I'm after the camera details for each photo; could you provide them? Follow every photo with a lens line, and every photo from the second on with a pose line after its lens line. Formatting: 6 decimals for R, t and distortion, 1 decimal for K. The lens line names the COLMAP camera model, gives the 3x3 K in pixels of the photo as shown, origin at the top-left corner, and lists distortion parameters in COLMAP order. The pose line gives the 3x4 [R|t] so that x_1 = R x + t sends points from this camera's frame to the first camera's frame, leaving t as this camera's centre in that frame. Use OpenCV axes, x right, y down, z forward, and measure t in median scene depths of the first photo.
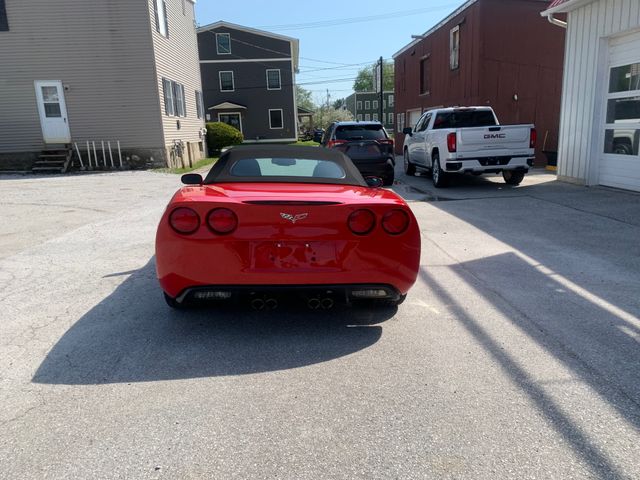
lens RADIAL K [[490.6, 0, 322.9], [0, 490.6, 241.8], [0, 0, 1]] dist [0.032776, -0.031872]
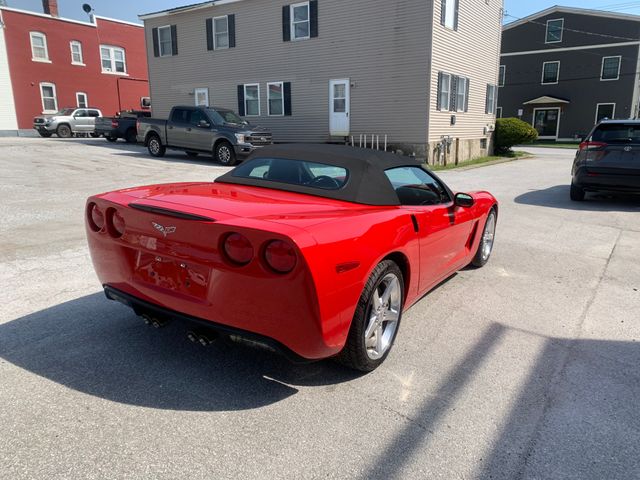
lens RADIAL K [[490.6, 0, 321.5], [0, 490.6, 244.3], [0, 0, 1]] dist [0.032776, -0.031872]
pose [[0.797575, 0.165326, -0.580122, 0.158762], [-0.157226, 0.985443, 0.064676, -0.030231], [0.582369, 0.039626, 0.811958, 0.114175]]
